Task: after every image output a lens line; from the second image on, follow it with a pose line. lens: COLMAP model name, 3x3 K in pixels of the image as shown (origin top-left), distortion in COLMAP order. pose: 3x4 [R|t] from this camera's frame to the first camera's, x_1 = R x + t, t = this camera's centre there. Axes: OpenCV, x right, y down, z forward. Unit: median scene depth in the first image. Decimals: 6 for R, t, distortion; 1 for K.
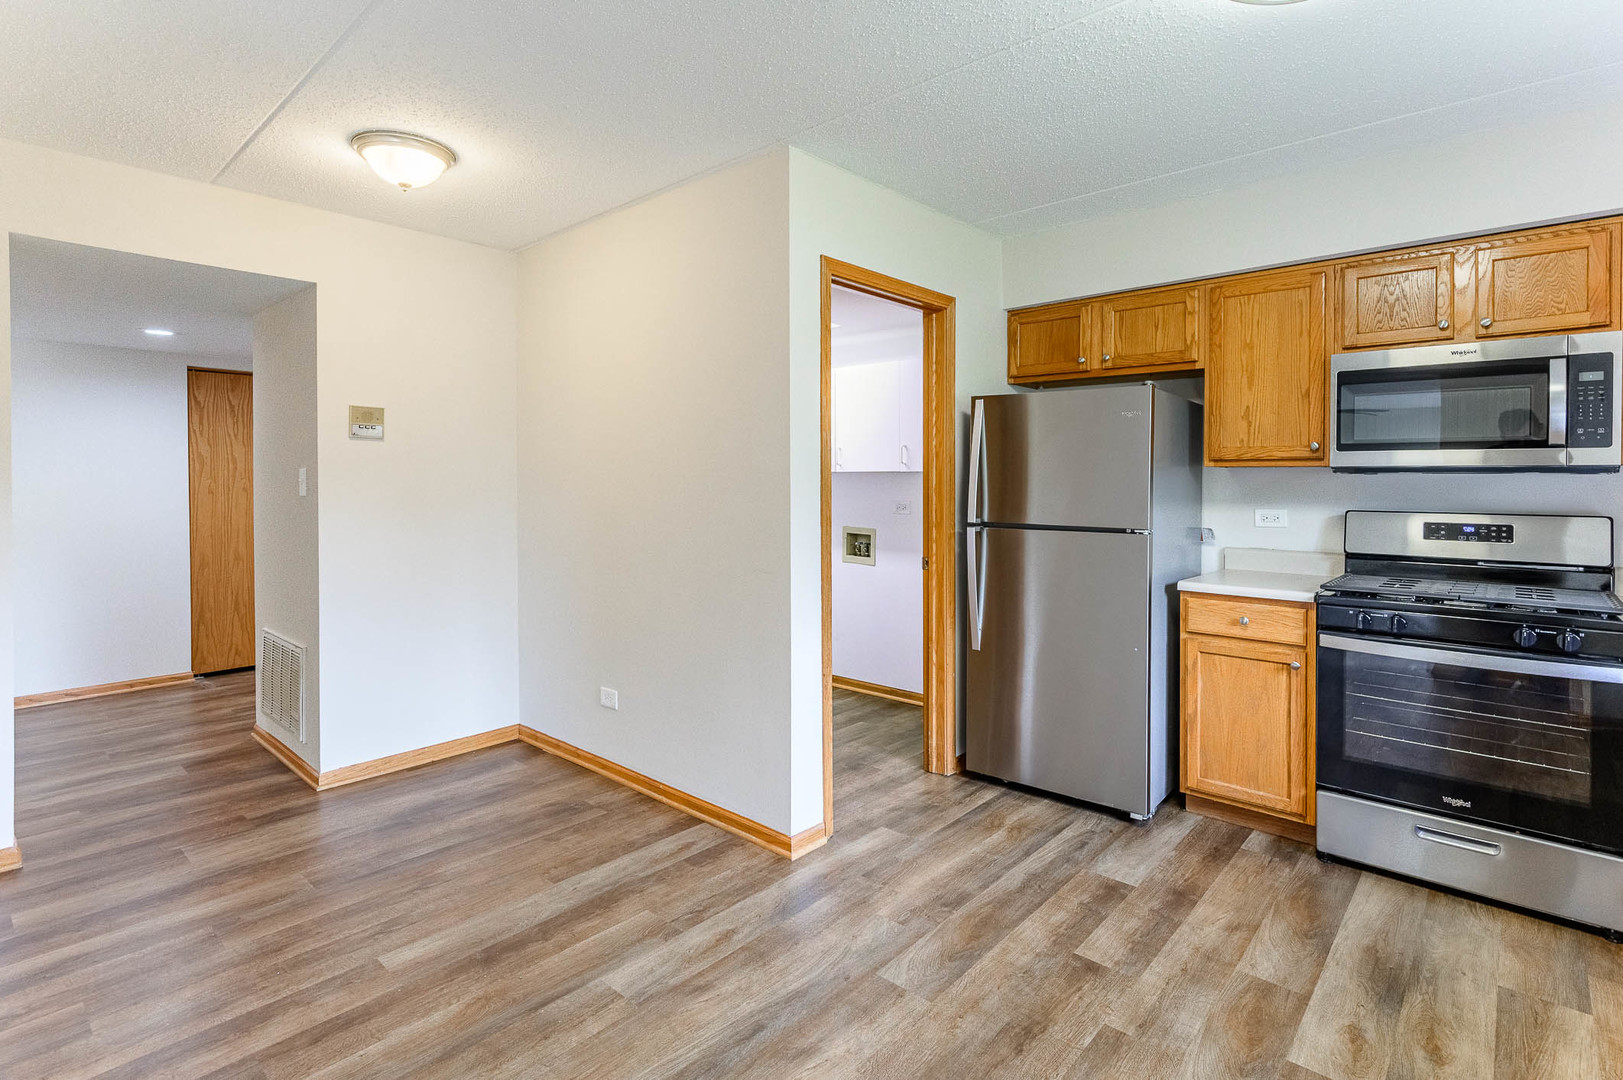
lens RADIAL K [[777.8, 0, 822.4], [0, 777.8, 492.2], [0, 0, 1]] dist [0.000161, 0.000802]
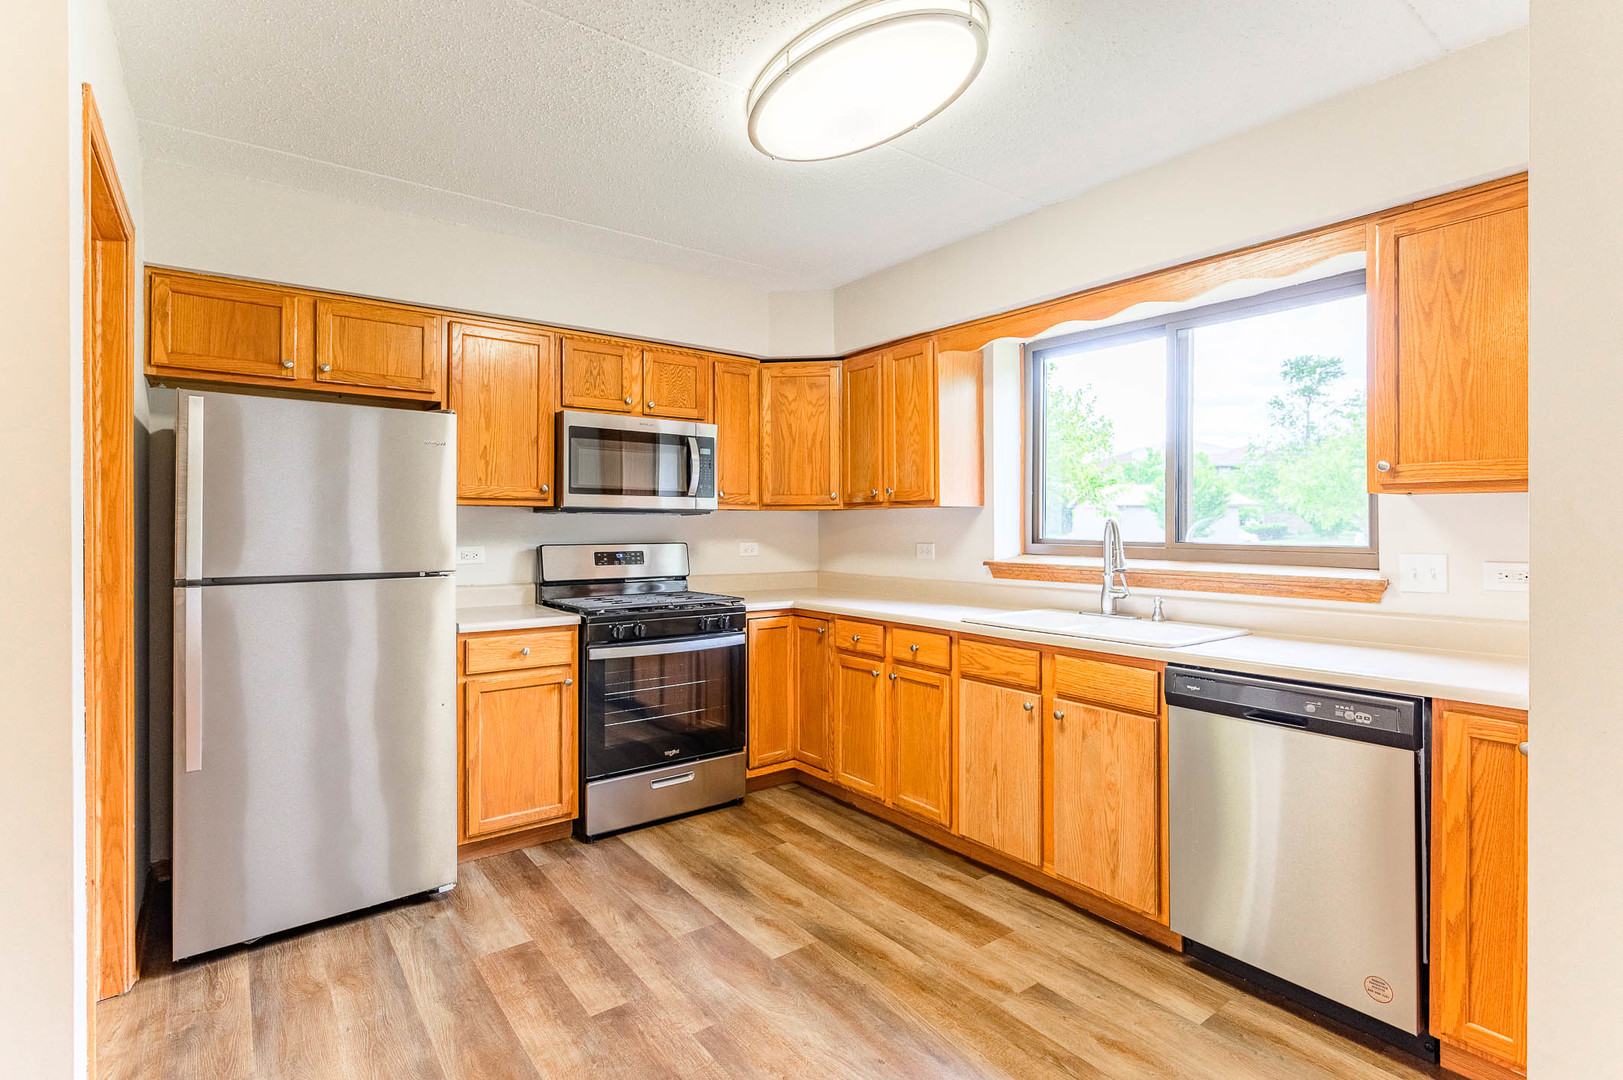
lens RADIAL K [[777.8, 0, 815.4], [0, 777.8, 526.9], [0, 0, 1]] dist [0.000161, 0.000802]
pose [[0.199498, -0.006081, 0.979879, -0.425091], [0.014404, 0.999891, 0.003273, -0.001084], [-0.979792, 0.013461, 0.199564, 0.419481]]
